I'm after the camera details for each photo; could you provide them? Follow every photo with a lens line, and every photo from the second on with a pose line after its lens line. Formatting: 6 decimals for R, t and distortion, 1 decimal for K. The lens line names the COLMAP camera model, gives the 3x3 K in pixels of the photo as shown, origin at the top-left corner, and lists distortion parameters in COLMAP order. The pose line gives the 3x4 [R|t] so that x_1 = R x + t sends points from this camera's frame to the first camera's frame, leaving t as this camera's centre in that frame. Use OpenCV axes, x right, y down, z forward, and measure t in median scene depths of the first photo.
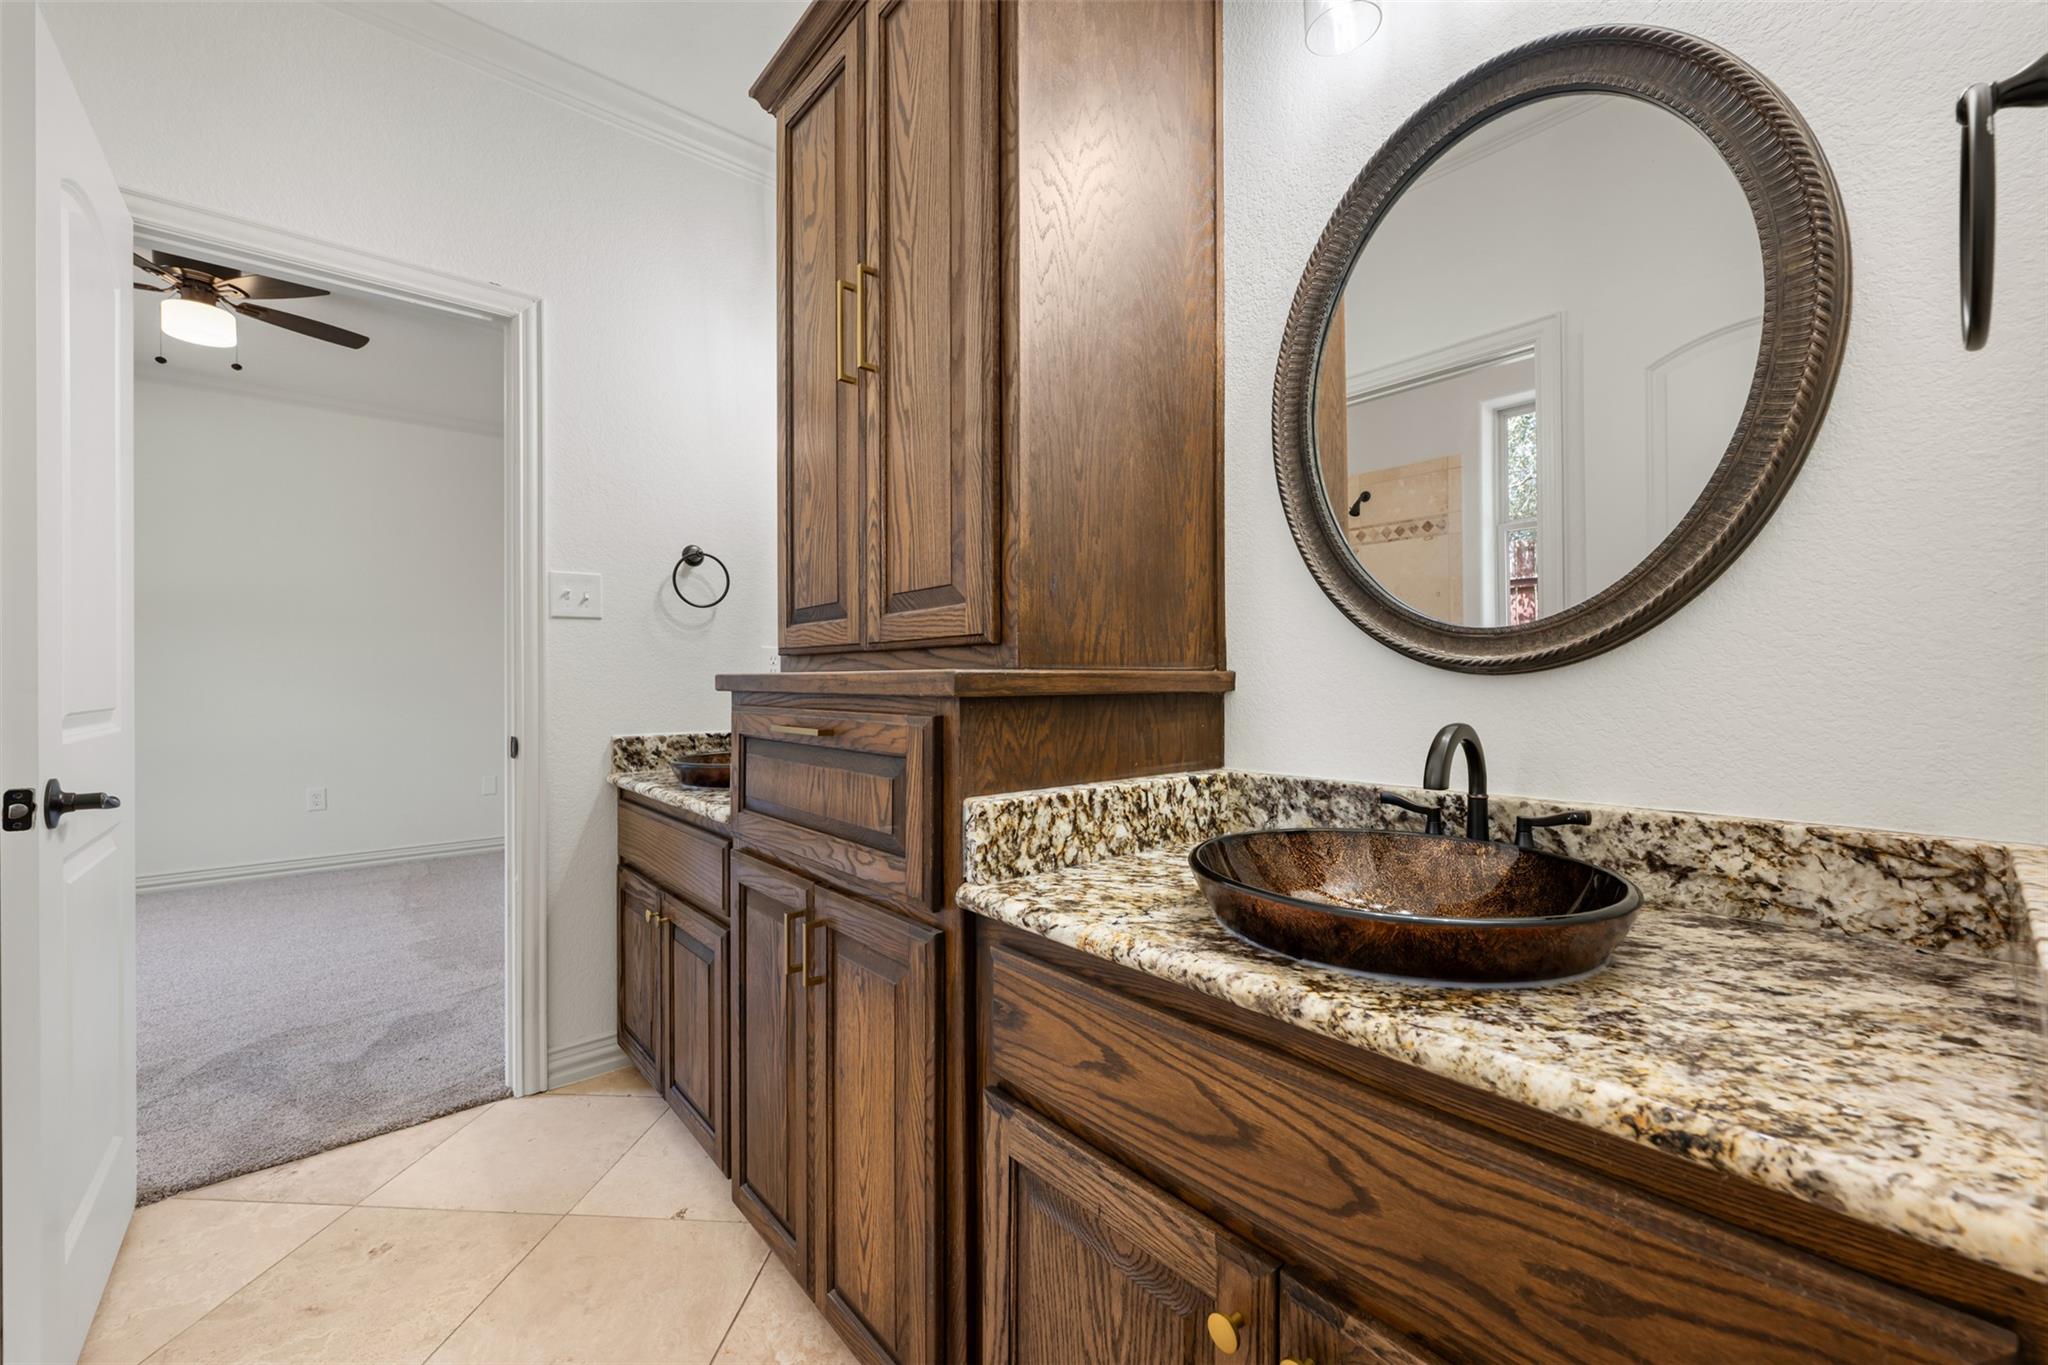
lens RADIAL K [[810.6, 0, 1020.3], [0, 810.6, 679.3], [0, 0, 1]] dist [-0.001082, -0.000361]
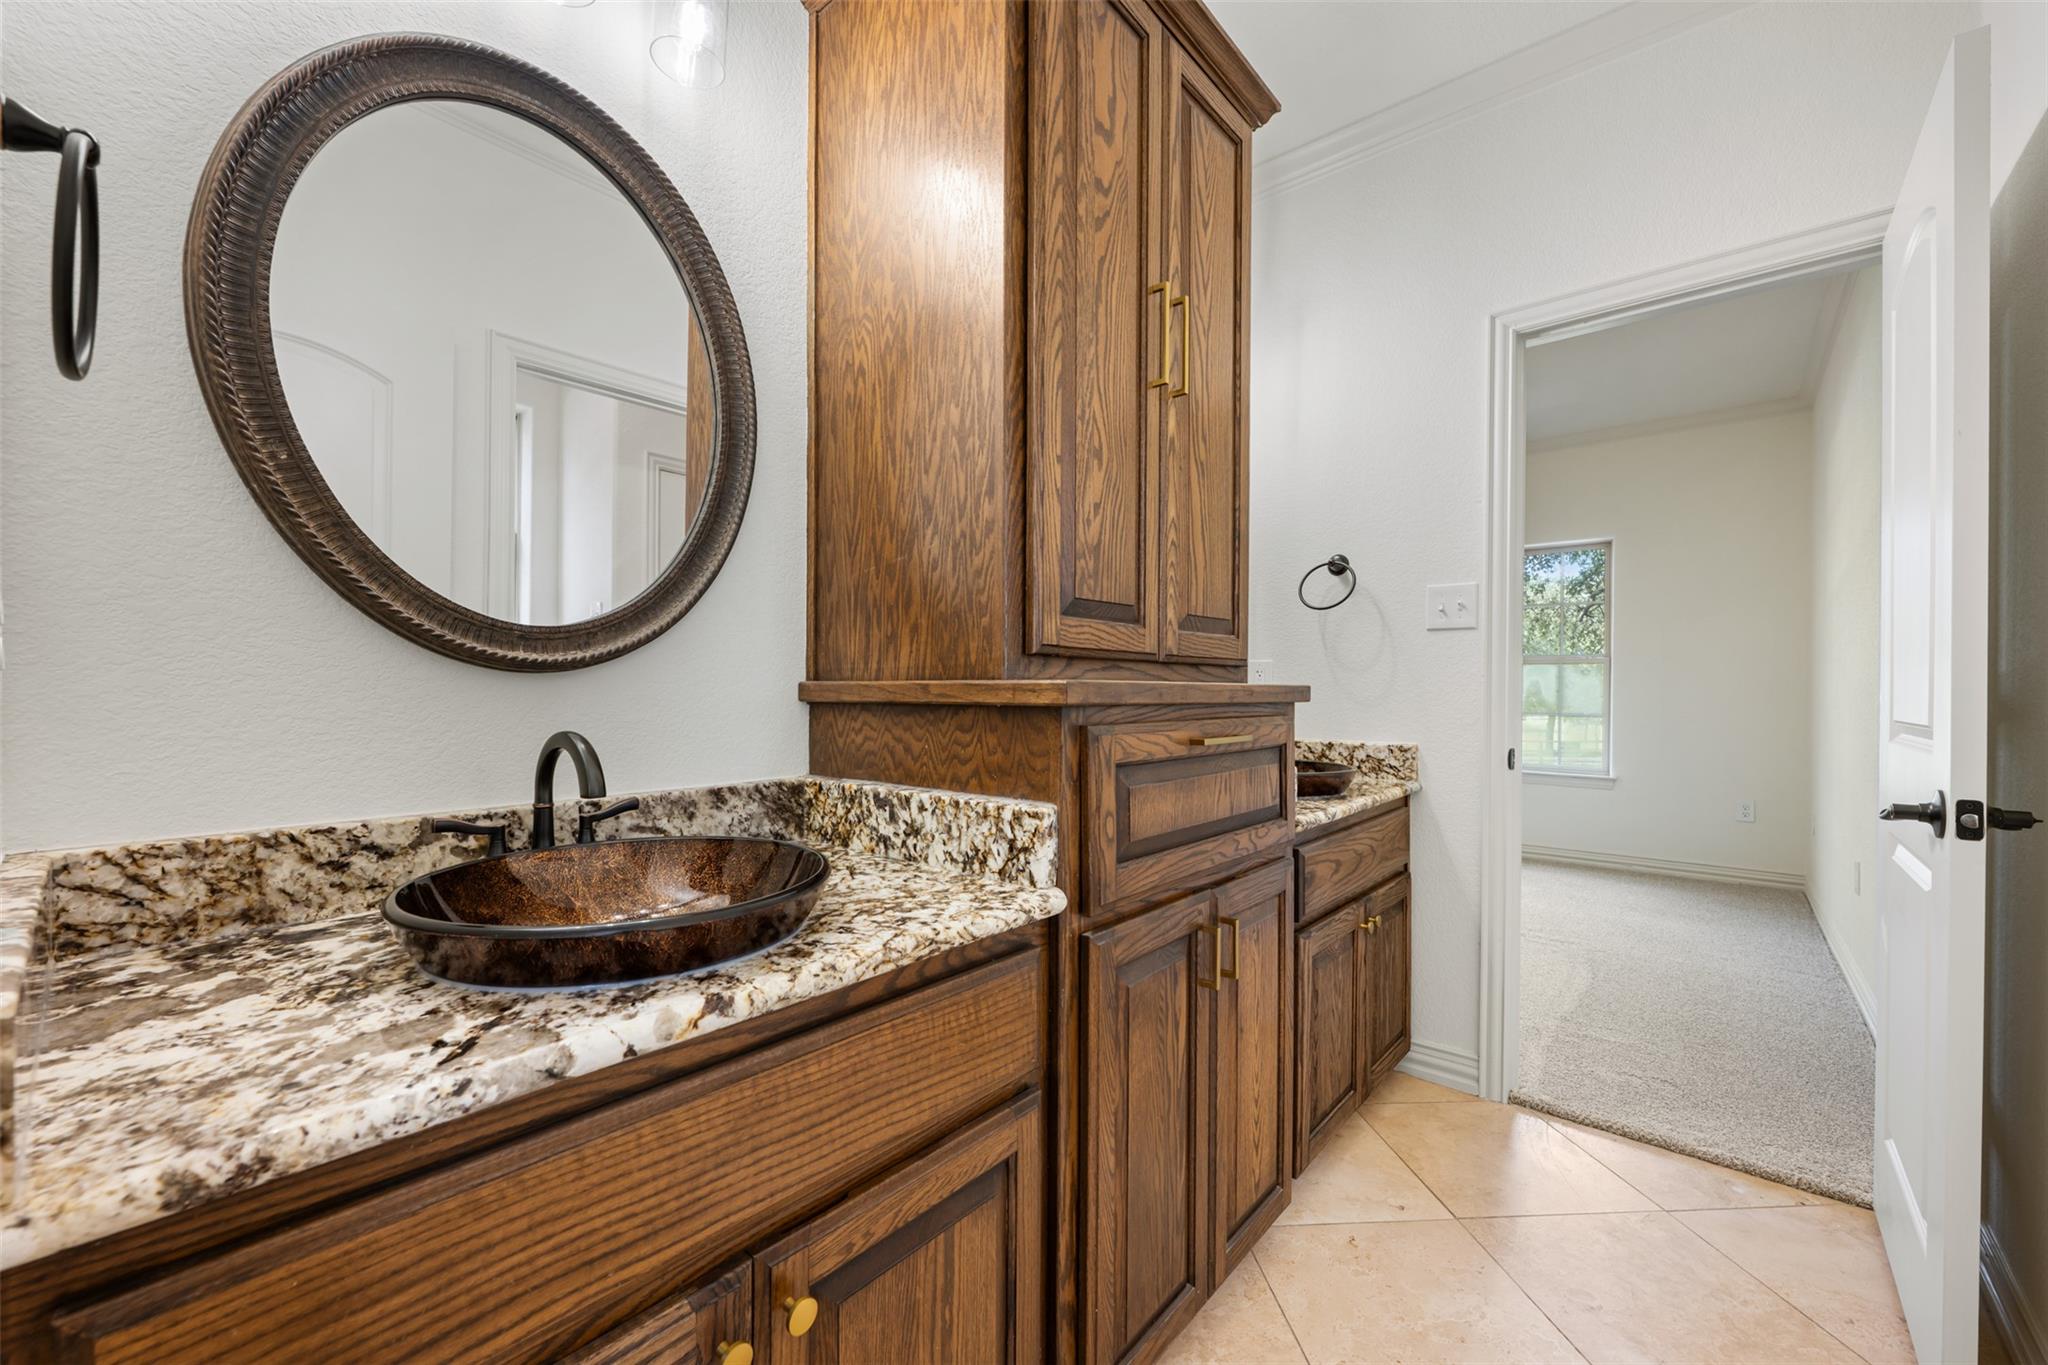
lens RADIAL K [[810.6, 0, 1018.4], [0, 810.6, 690.2], [0, 0, 1]] dist [-0.001082, -0.000361]
pose [[-0.159069, 0.000806, 0.987267, -1.152834], [-0.004583, 0.999988, -0.001555, 0.002779], [-0.987257, -0.004772, -0.159063, 1.322560]]
